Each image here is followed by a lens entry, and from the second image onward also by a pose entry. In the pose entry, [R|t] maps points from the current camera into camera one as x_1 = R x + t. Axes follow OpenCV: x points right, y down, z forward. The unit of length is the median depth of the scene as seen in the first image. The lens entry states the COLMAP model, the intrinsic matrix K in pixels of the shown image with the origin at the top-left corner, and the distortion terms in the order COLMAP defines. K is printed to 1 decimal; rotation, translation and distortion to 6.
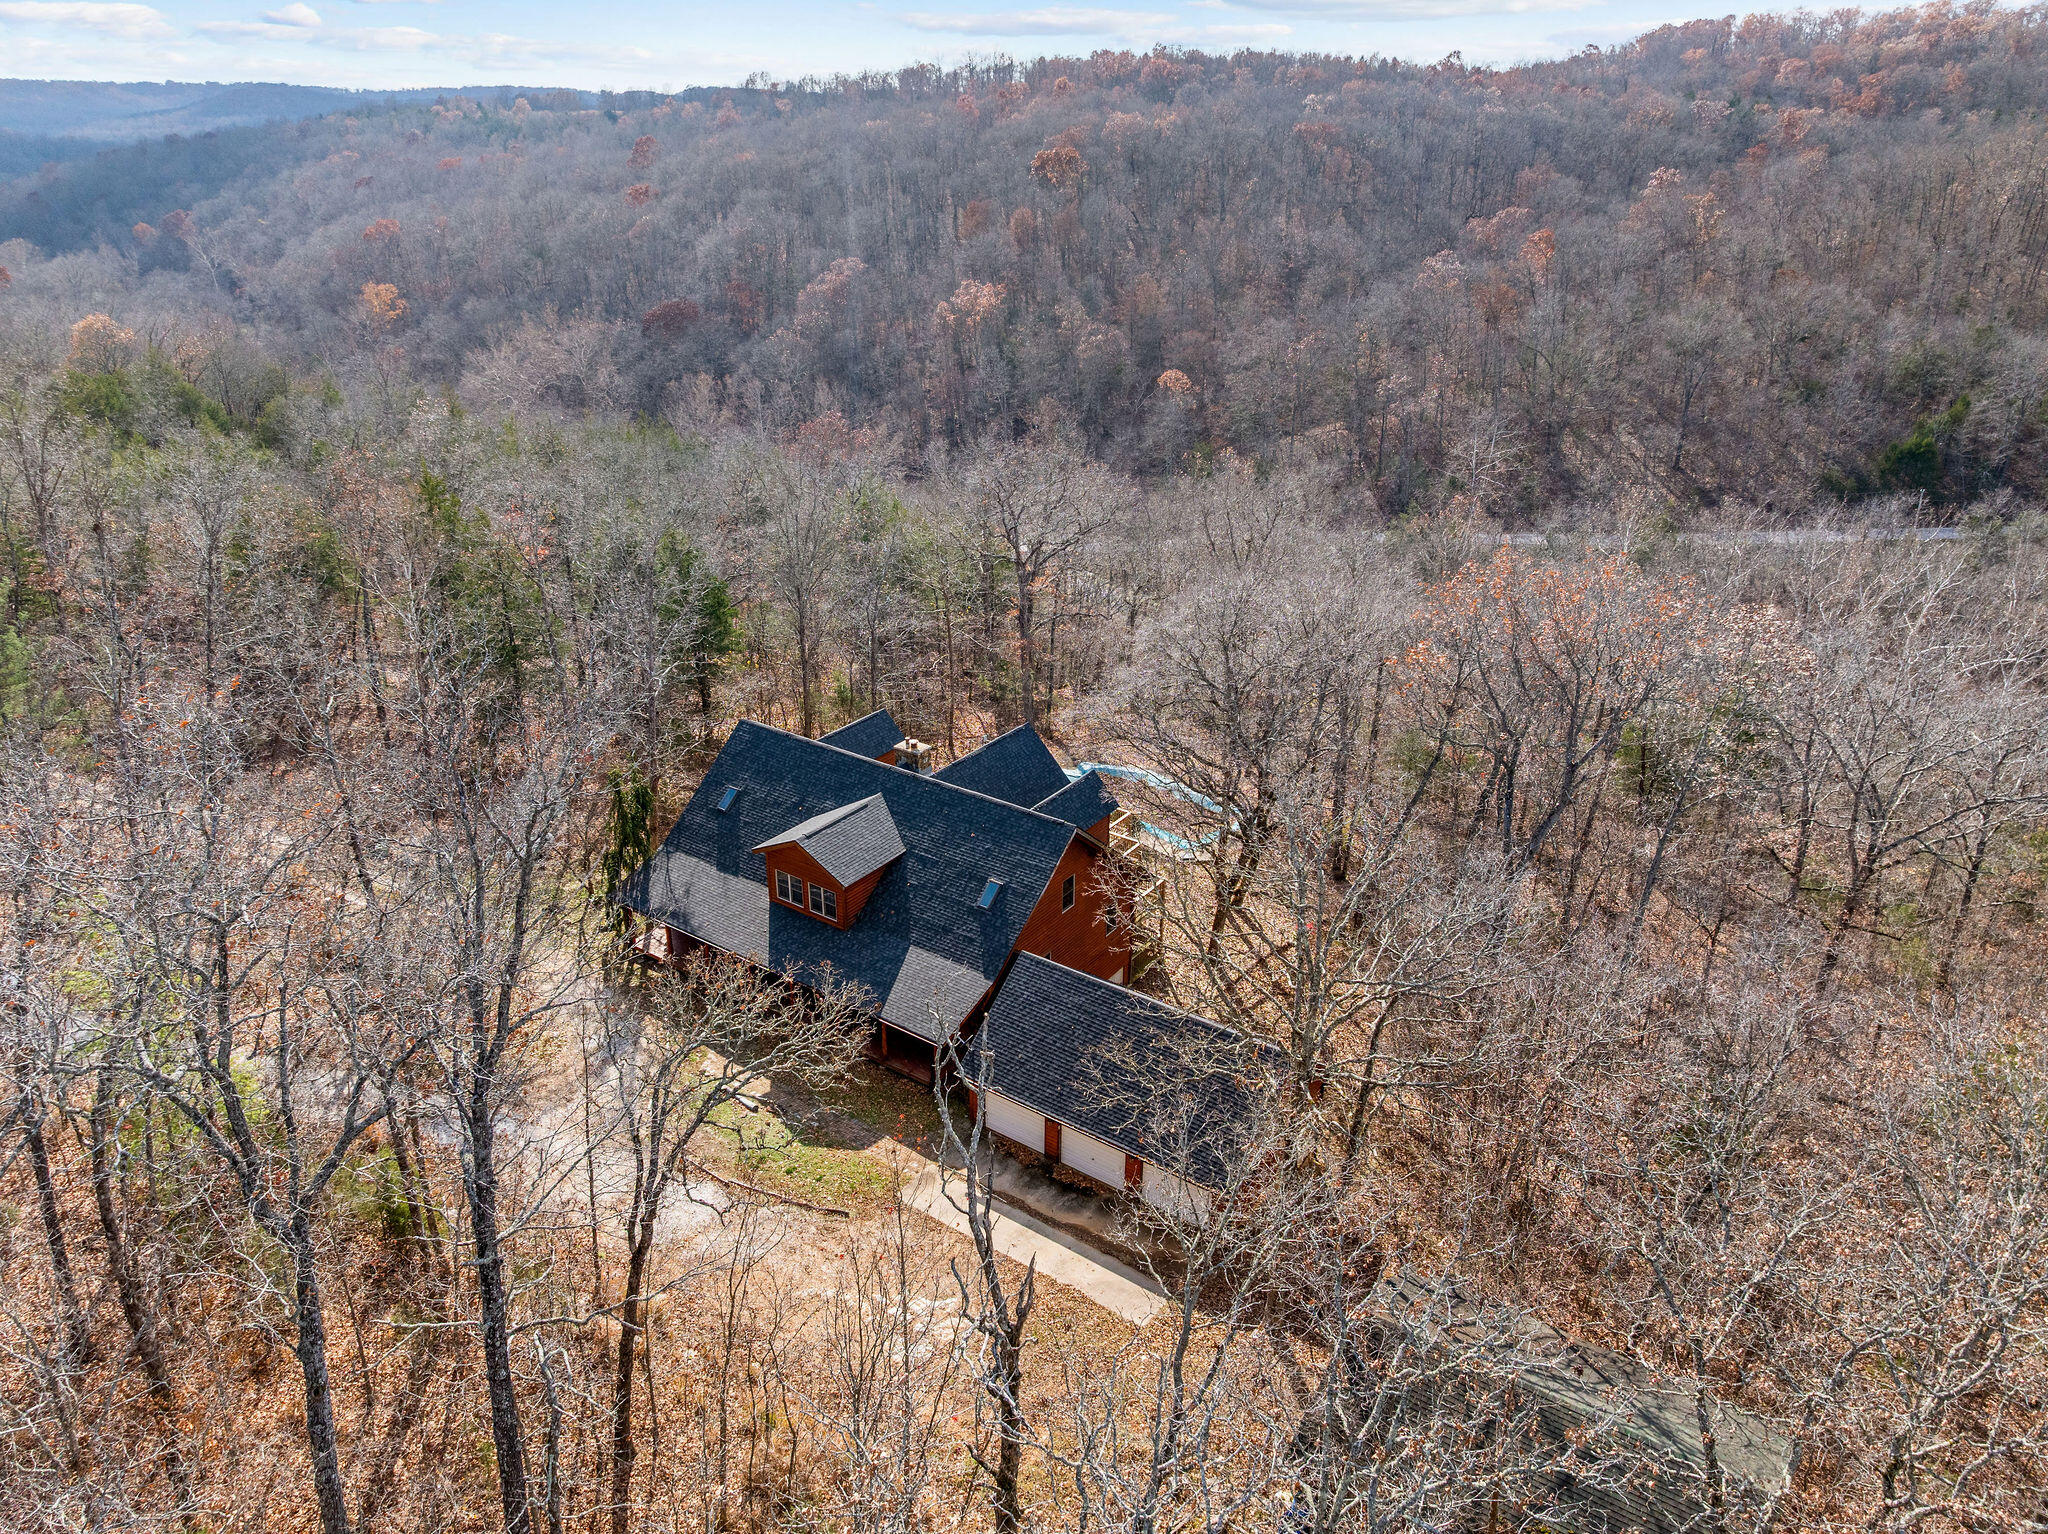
lens RADIAL K [[1433.2, 0, 1024.0], [0, 1433.2, 767.0], [0, 0, 1]] dist [-0.057705, 0.023412]
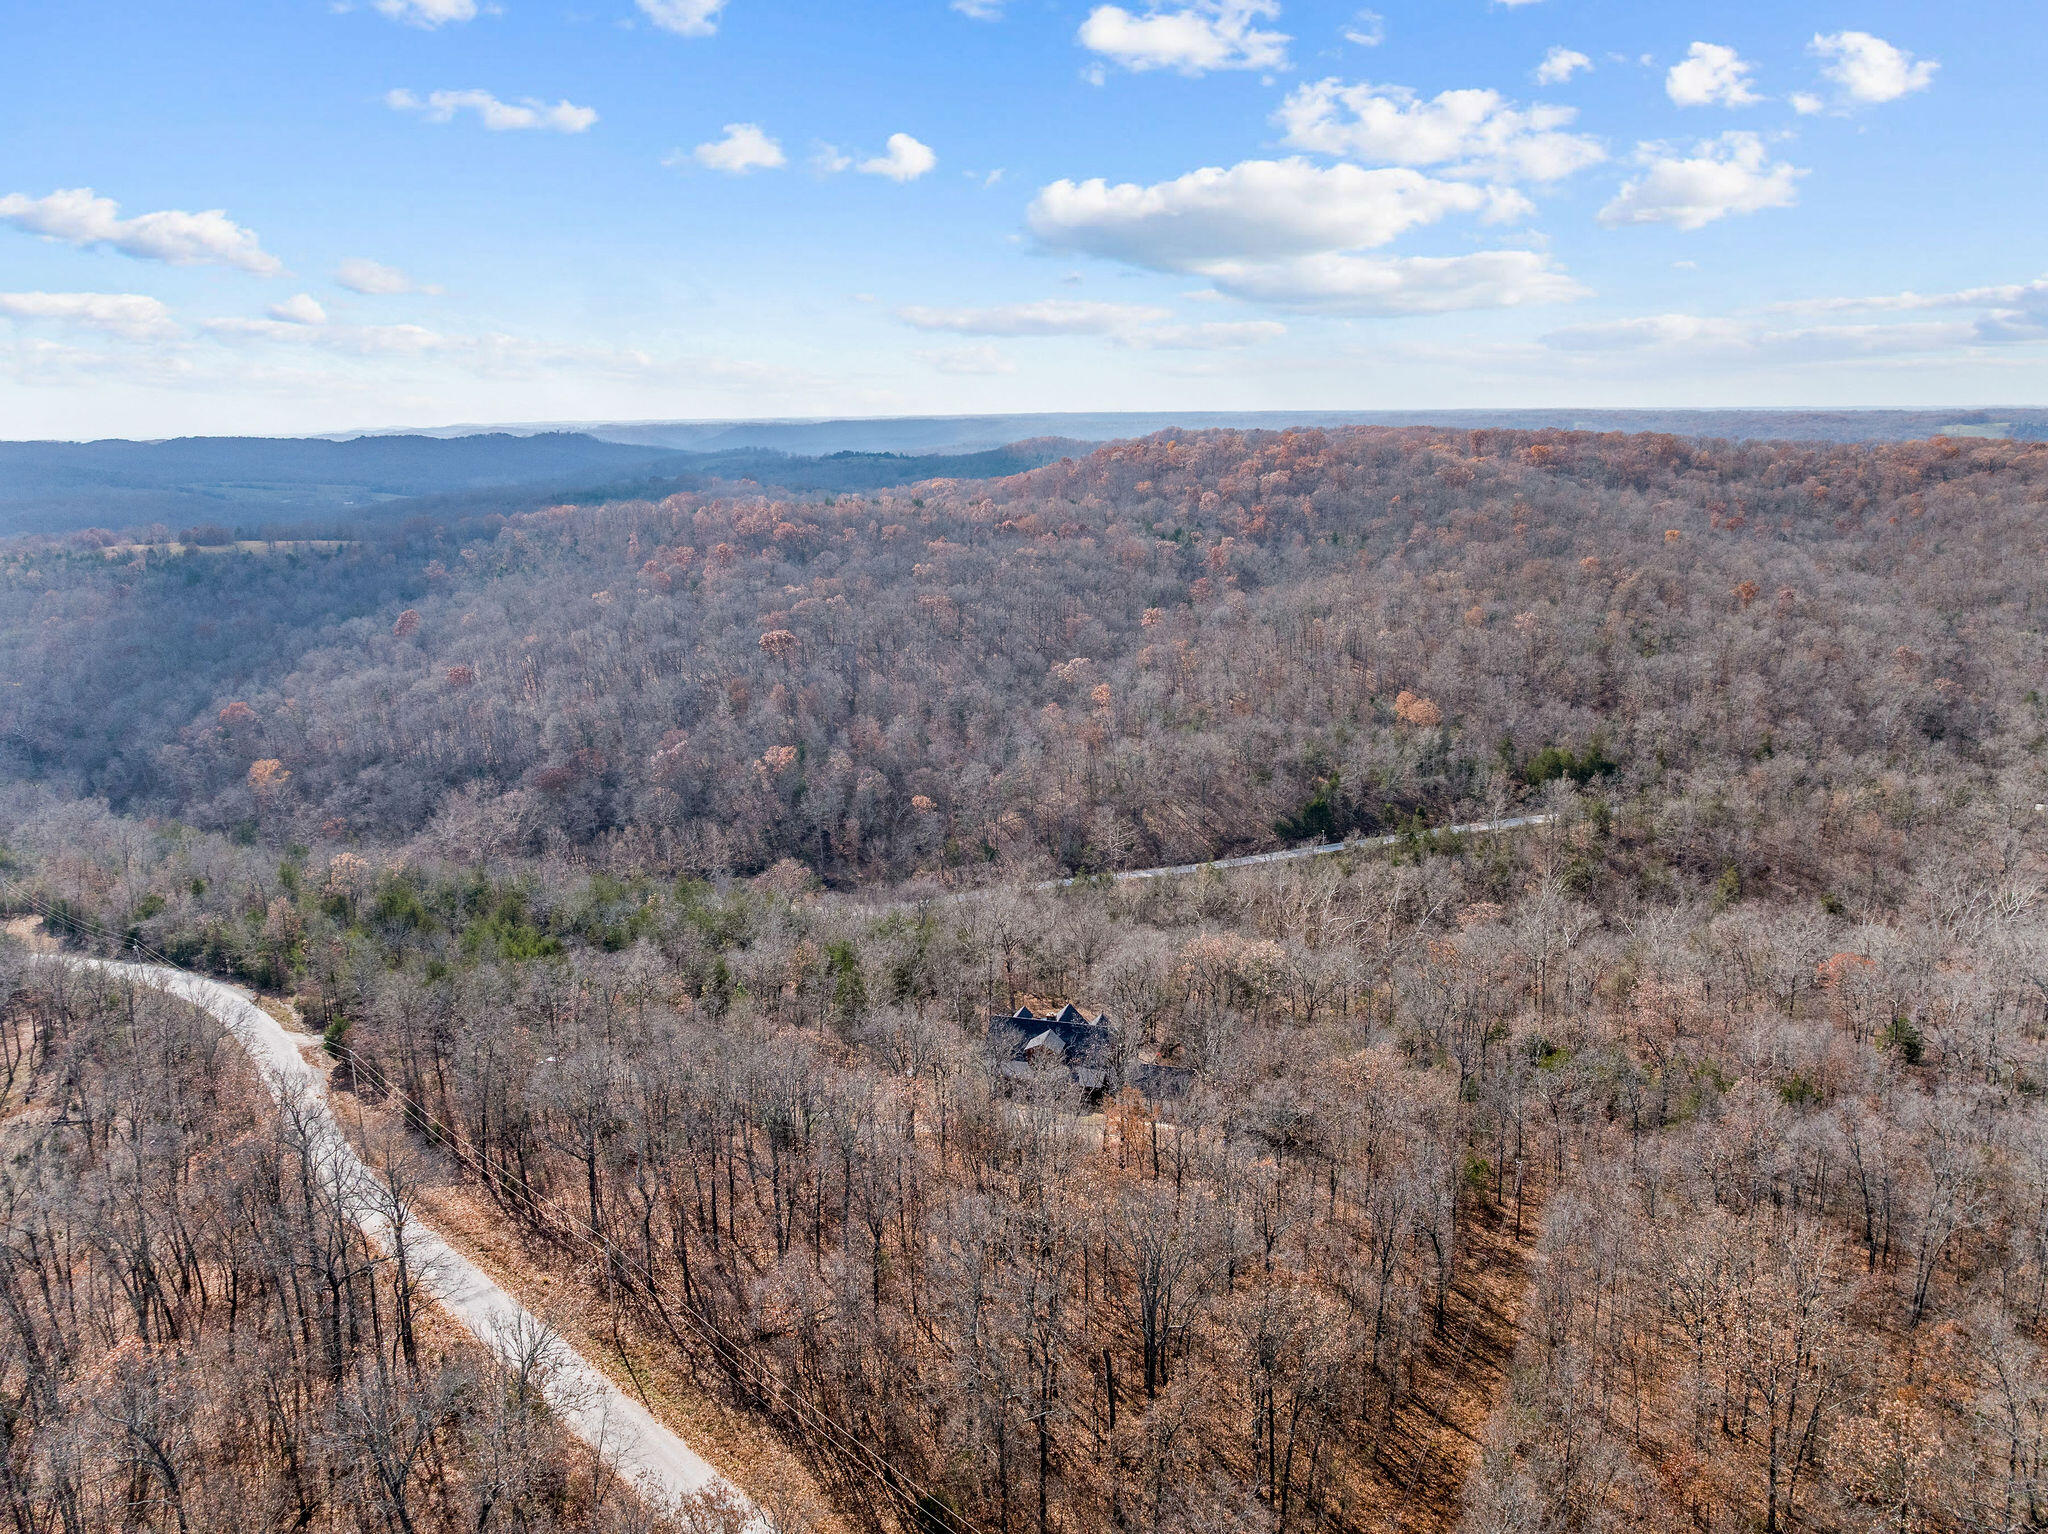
lens RADIAL K [[1433.2, 0, 1024.0], [0, 1433.2, 767.0], [0, 0, 1]] dist [-0.057705, 0.023412]
pose [[0.940446, -0.100010, 0.324899, -1.167419], [0.159439, 0.973869, -0.161733, -0.066157], [-0.300235, 0.203903, 0.931817, -2.224363]]
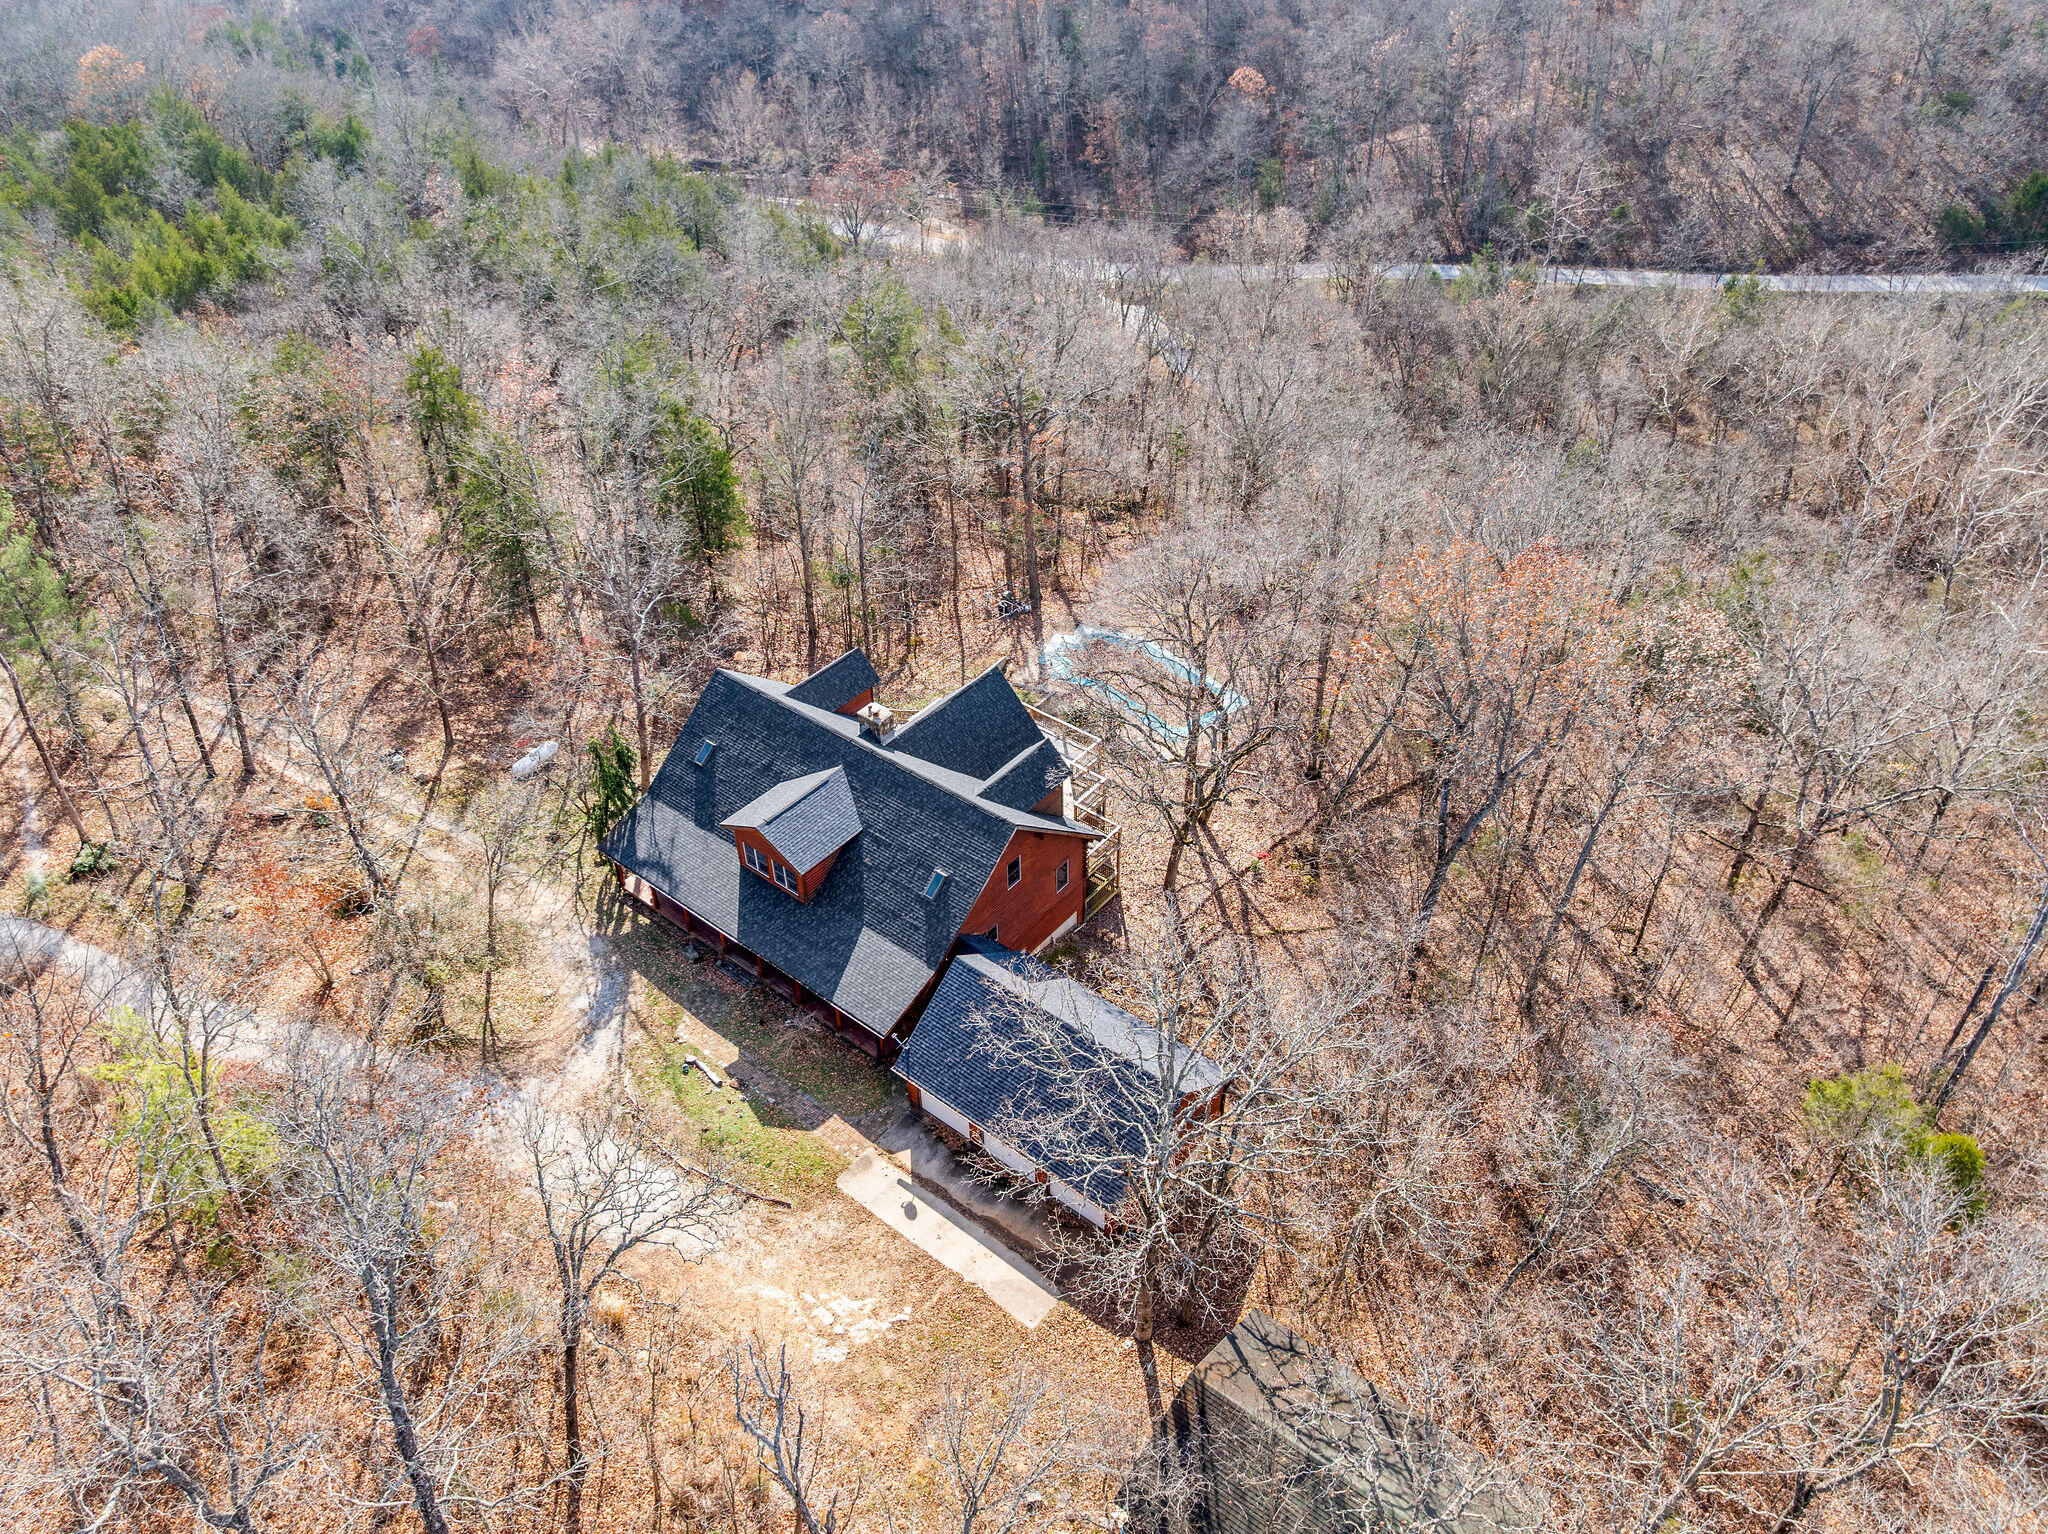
lens RADIAL K [[1433.2, 0, 1024.0], [0, 1433.2, 767.0], [0, 0, 1]] dist [-0.057705, 0.023412]
pose [[0.997870, 0.021877, -0.061460, 0.100011], [-0.005883, 0.968434, 0.249199, -0.247824], [0.064971, -0.248306, 0.966500, -0.009791]]
